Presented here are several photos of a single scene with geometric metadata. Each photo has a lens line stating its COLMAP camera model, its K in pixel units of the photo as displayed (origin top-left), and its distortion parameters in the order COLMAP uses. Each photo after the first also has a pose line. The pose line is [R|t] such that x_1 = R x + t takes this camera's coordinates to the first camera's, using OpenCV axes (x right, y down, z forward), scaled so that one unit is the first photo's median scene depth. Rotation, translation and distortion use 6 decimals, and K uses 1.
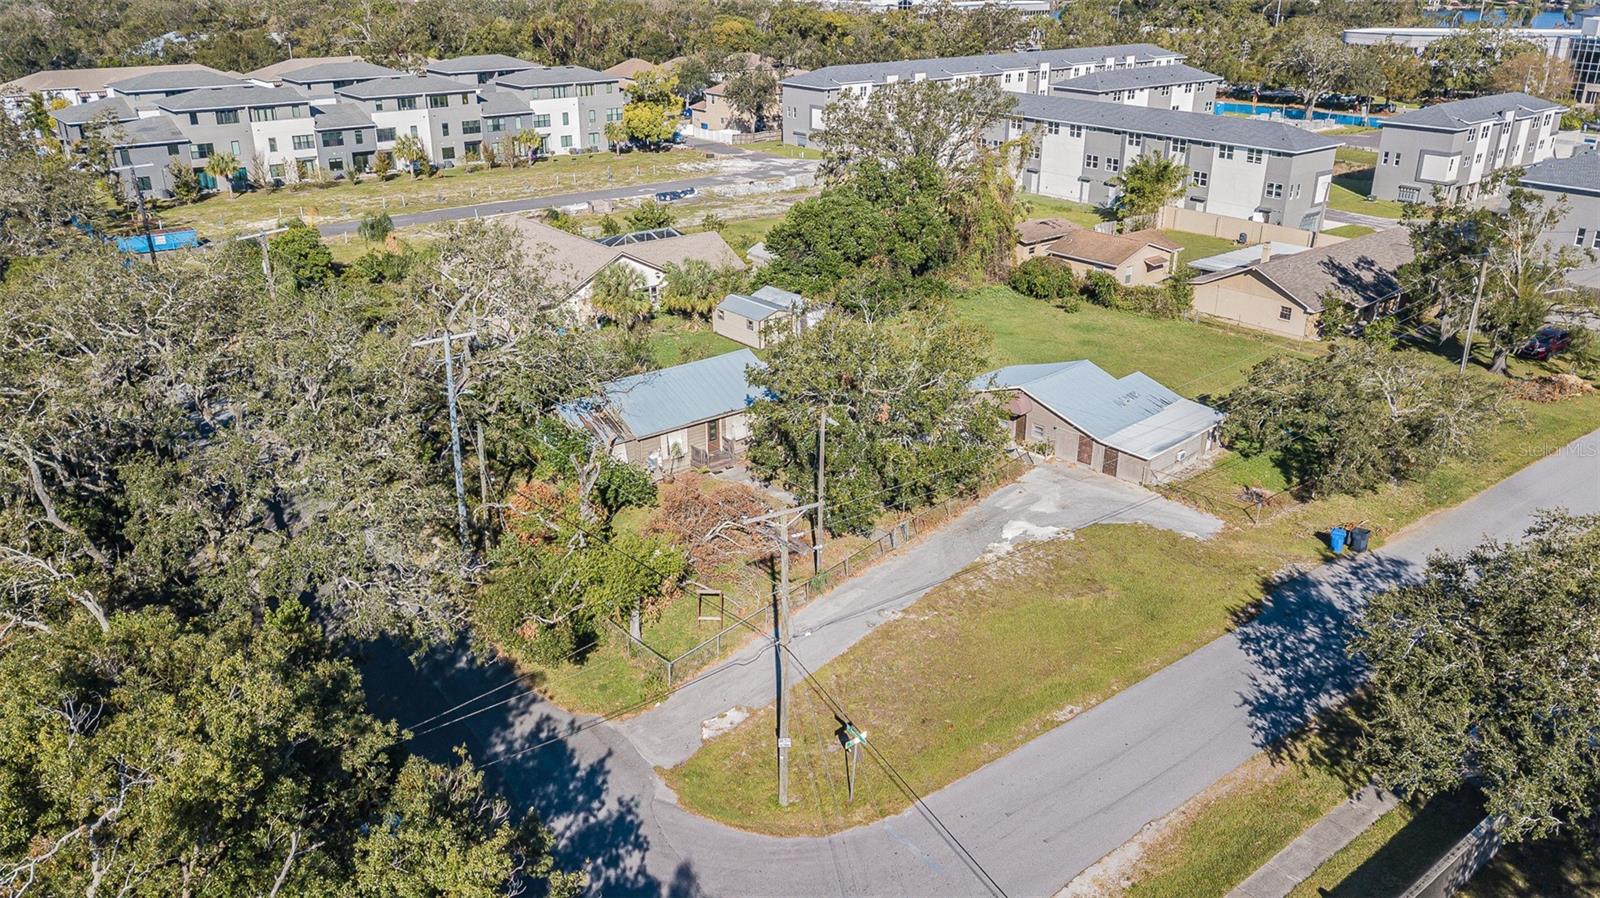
lens RADIAL K [[1230.8, 0, 800.0], [0, 1230.8, 449.0], [0, 0, 1]] dist [0.005424, 0.001574]
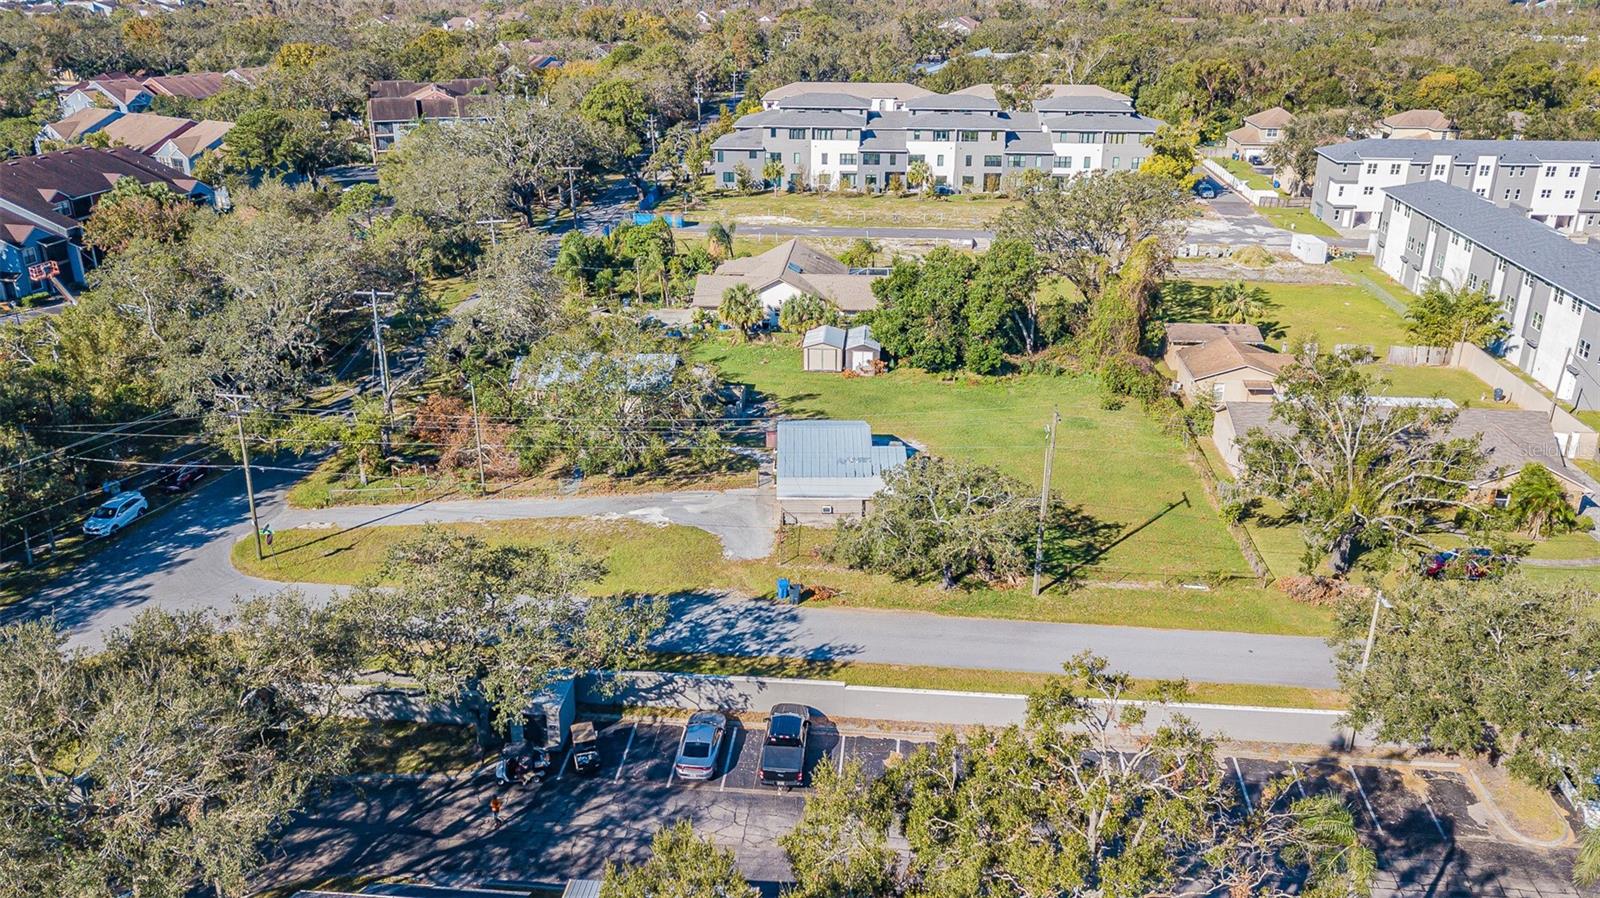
lens RADIAL K [[1277.2, 0, 800.0], [0, 1277.2, 449.0], [0, 0, 1]] dist [0.013003, -0.004897]
pose [[0.717639, 0.256916, -0.647293, 0.515760], [-0.263142, 0.960594, 0.089528, -0.074279], [0.644787, 0.106081, 0.756966, 0.016152]]
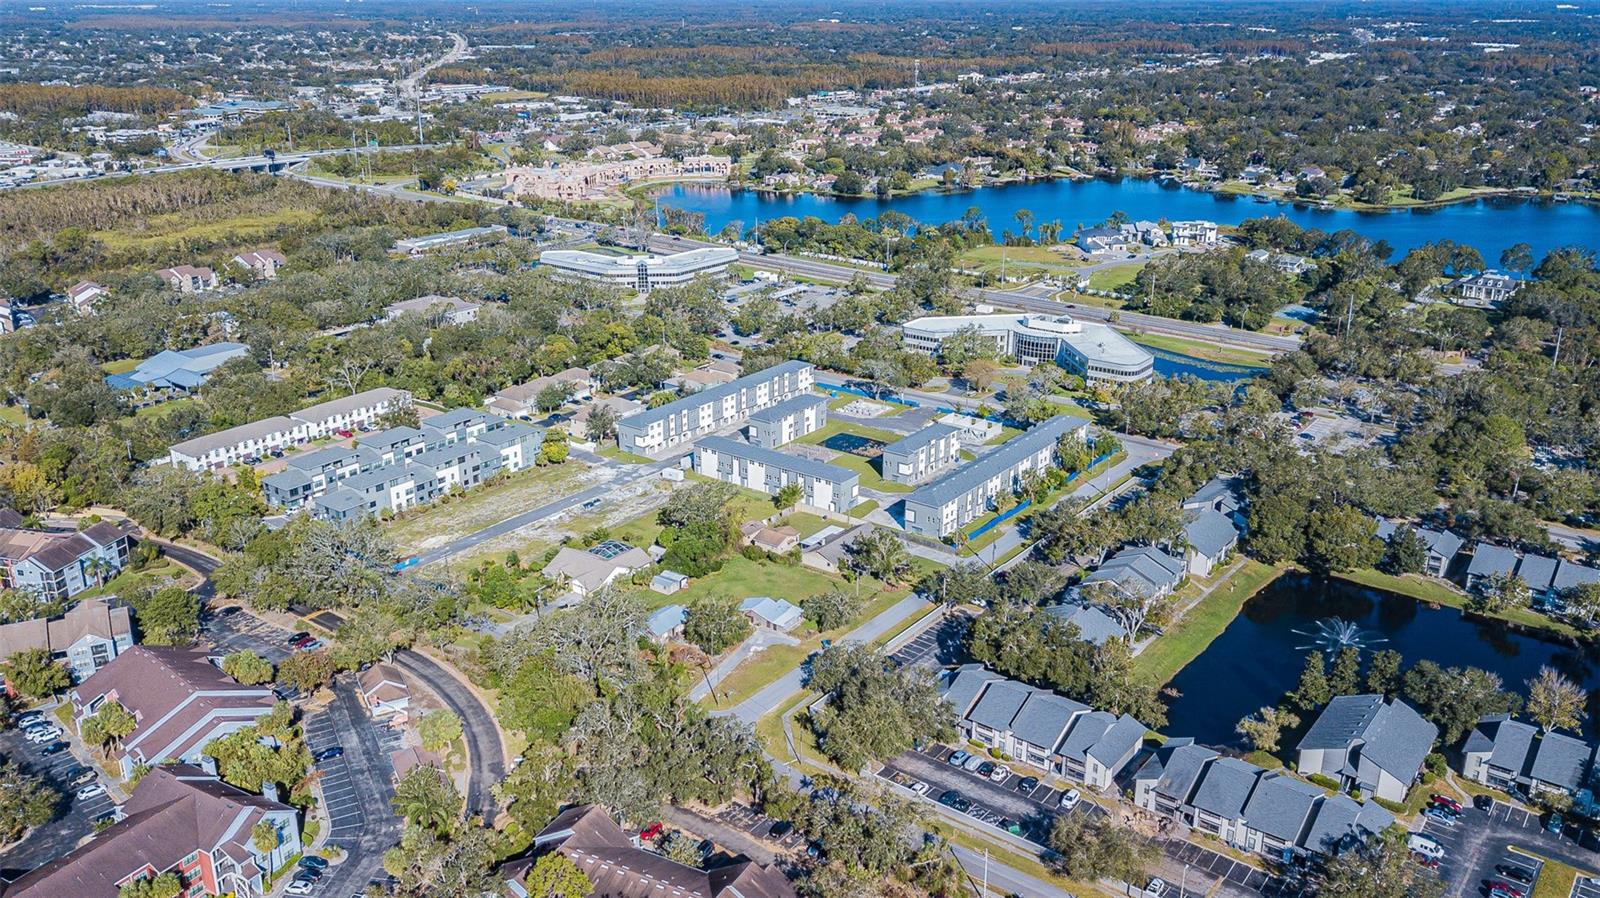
lens RADIAL K [[1315.4, 0, 800.0], [0, 1315.4, 449.0], [0, 0, 1]] dist [0.090108, -0.222332]
pose [[0.970981, -0.082631, 0.224428, -0.272797], [0.092826, 0.995058, -0.035245, -0.192133], [-0.220407, 0.055055, 0.973853, -1.511067]]
